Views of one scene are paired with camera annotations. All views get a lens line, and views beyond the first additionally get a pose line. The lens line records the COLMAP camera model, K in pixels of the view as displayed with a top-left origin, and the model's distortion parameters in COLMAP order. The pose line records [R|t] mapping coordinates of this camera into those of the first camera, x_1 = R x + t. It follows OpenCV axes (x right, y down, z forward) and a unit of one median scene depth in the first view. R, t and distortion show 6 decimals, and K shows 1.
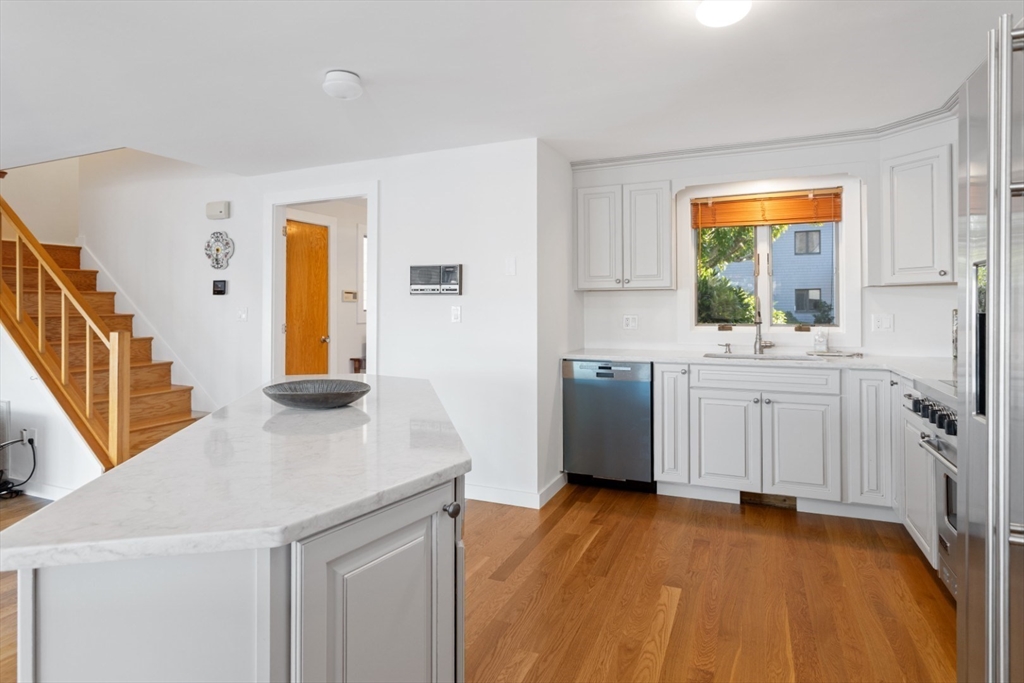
lens RADIAL K [[593.1, 0, 509.8], [0, 593.1, 307.0], [0, 0, 1]] dist [0.001855, 0.000187]
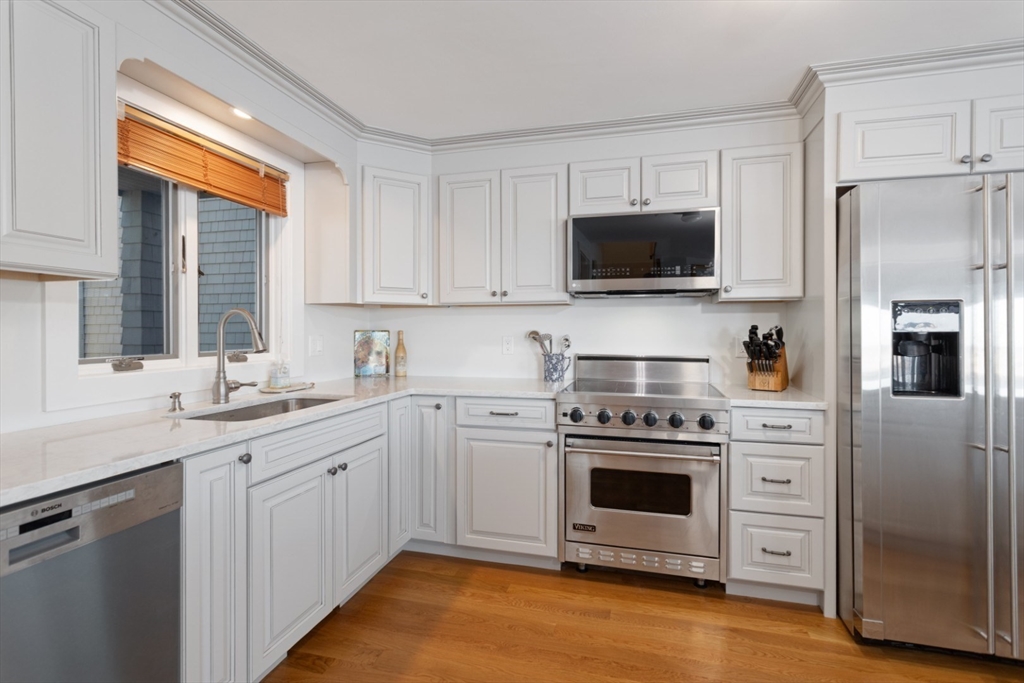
lens RADIAL K [[483.8, 0, 512.1], [0, 483.8, 331.4], [0, 0, 1]] dist [0.000069, 0.000012]
pose [[-0.161989, 0.002114, 0.986790, -0.119102], [0.002336, 0.999996, -0.001759, 0.008135], [-0.986790, 0.002020, -0.161993, 0.810117]]
